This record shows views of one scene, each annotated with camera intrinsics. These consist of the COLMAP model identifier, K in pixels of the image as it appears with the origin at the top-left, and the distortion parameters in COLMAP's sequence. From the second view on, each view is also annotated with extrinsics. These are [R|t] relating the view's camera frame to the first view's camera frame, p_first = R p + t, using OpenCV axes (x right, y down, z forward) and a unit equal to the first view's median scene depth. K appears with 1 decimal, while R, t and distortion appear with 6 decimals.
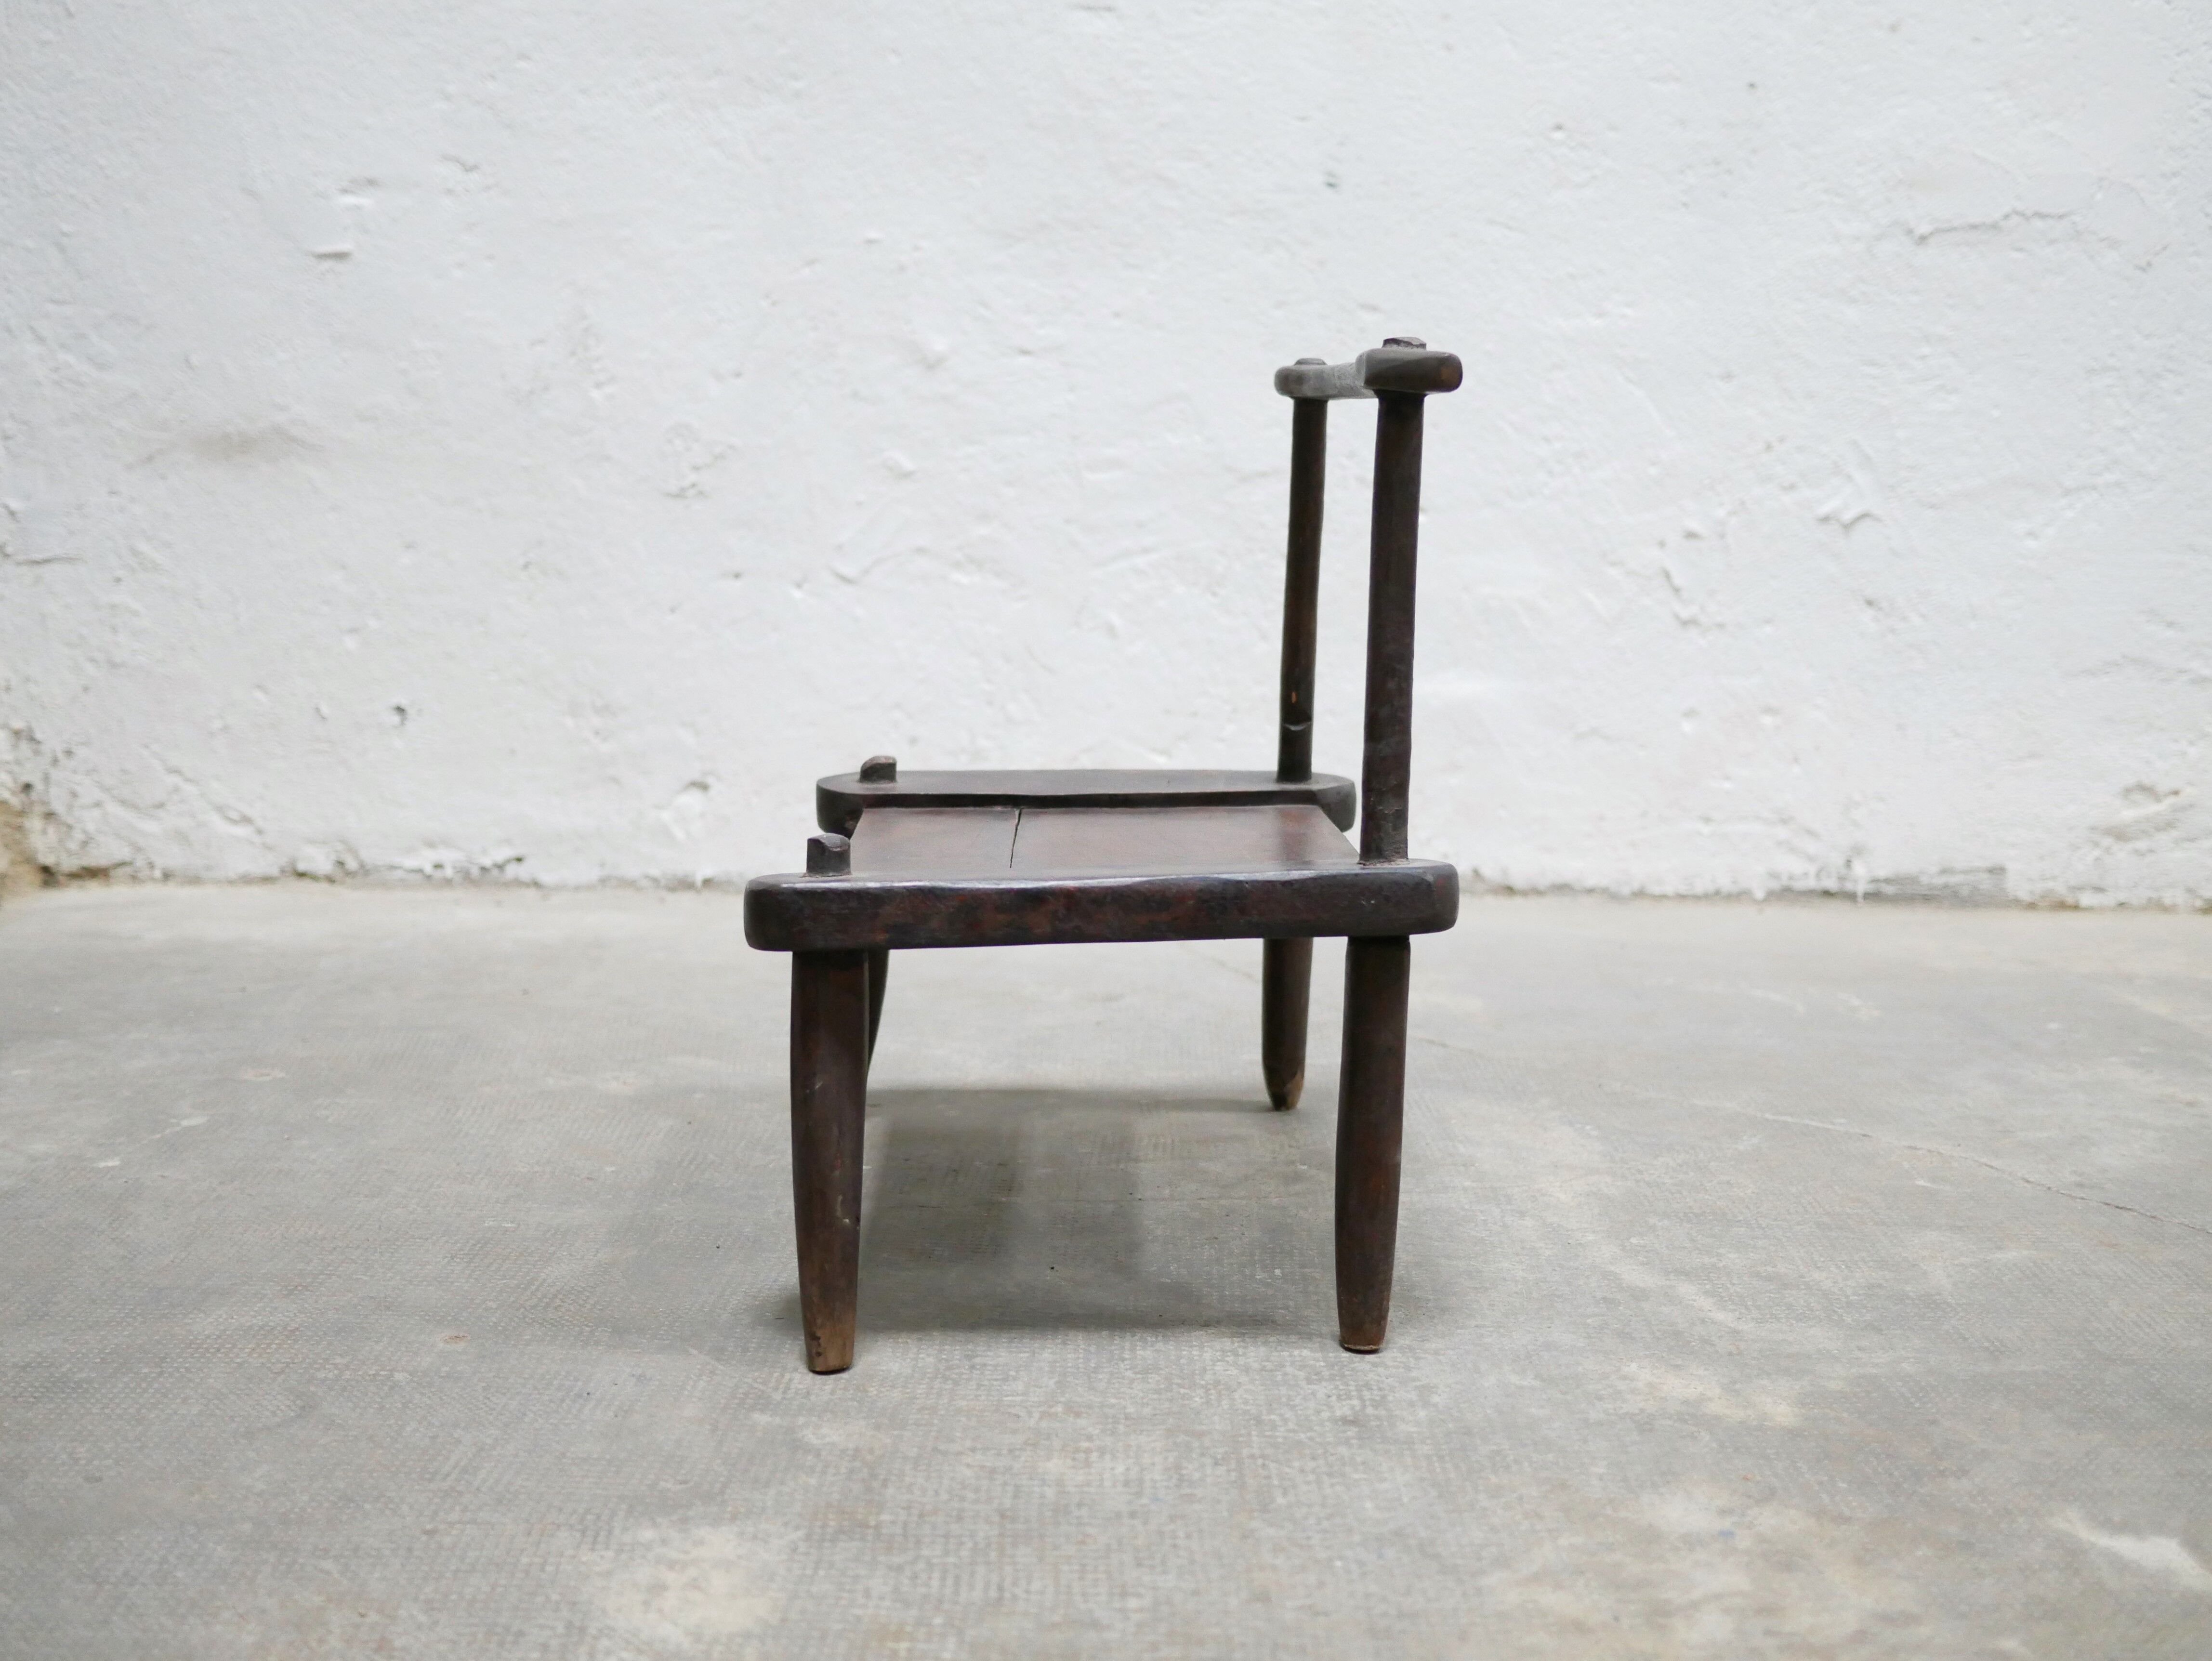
lens RADIAL K [[2510.6, 0, 1100.8], [0, 2510.6, 813.5], [0, 0, 1]] dist [-0.011964, 0.000000]
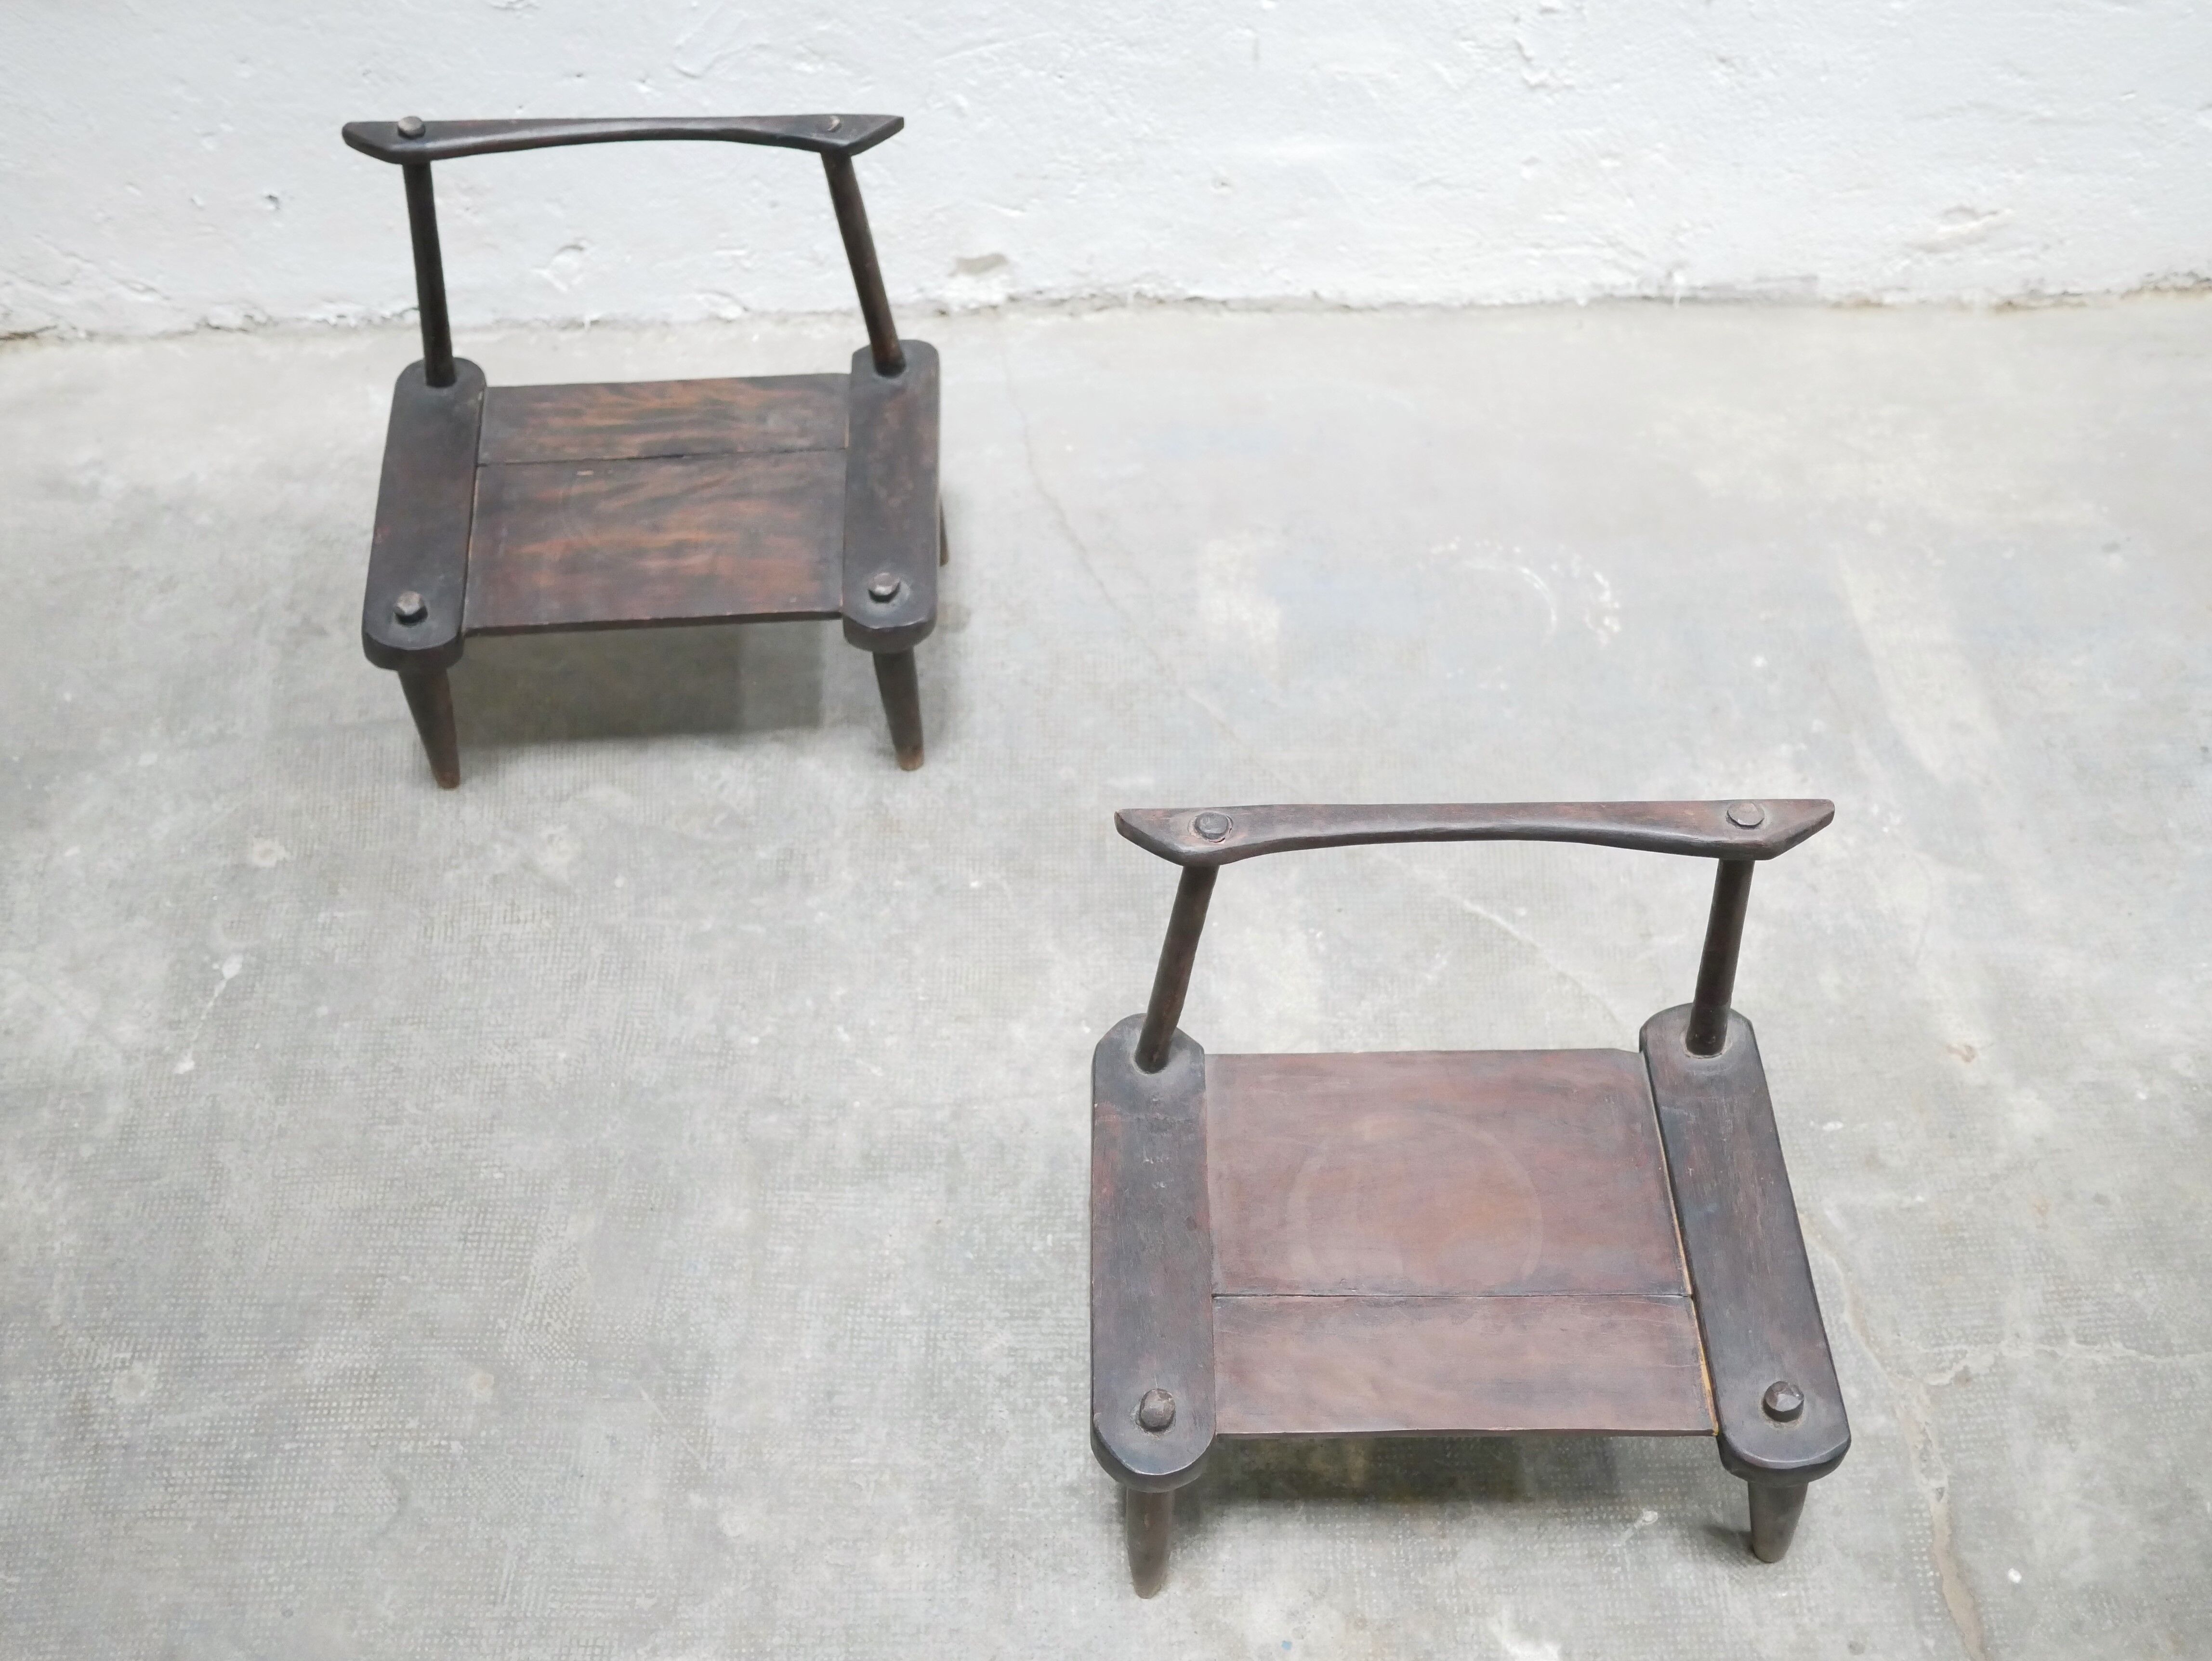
lens RADIAL K [[2510.6, 0, 1102.5], [0, 2510.6, 832.3], [0, 0, 1]] dist [-0.011964, 0.000000]
pose [[0.999902, -0.012745, -0.005803, 0.107746], [0.013317, 0.737253, 0.675485, -0.909733], [-0.004331, -0.675496, 0.737351, 0.108387]]
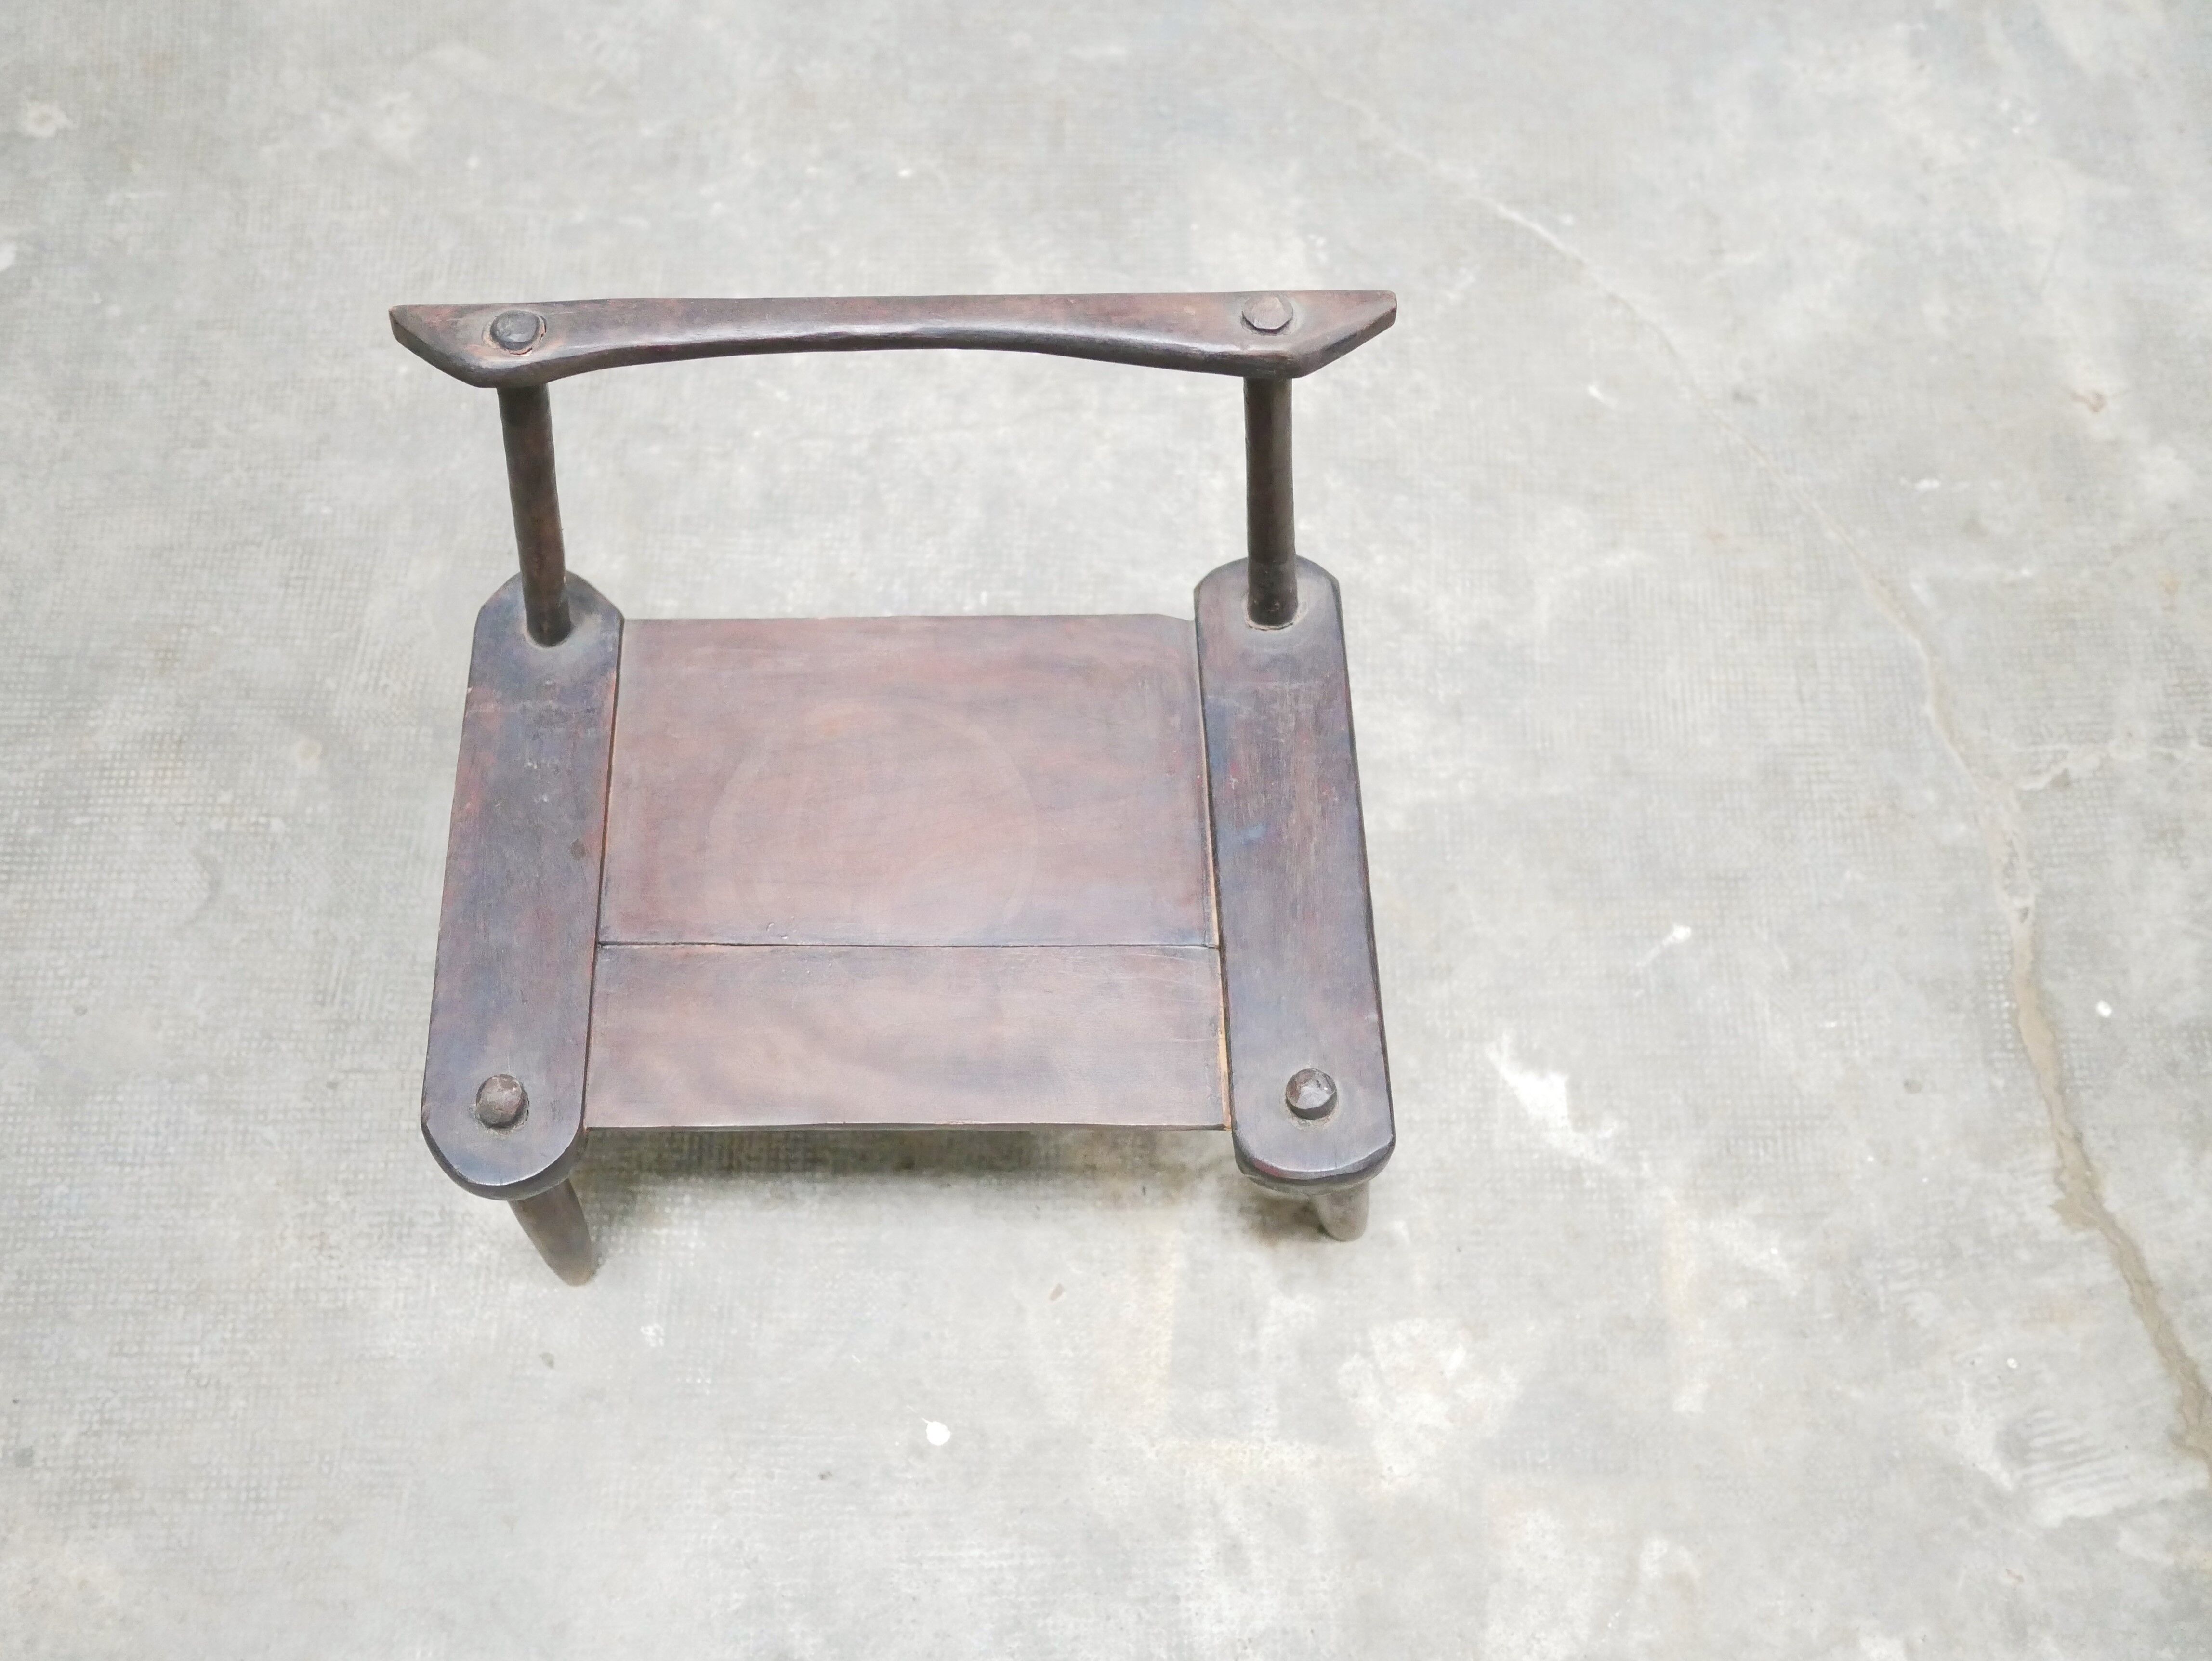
lens RADIAL K [[2510.6, 0, 1096.5], [0, 2510.6, 849.7], [0, 0, 1]] dist [-0.011964, 0.000000]
pose [[0.999925, 0.009201, -0.008111, 0.129813], [0.001628, 0.555872, 0.831266, -0.711719], [0.012157, -0.831217, 0.555816, 0.235140]]
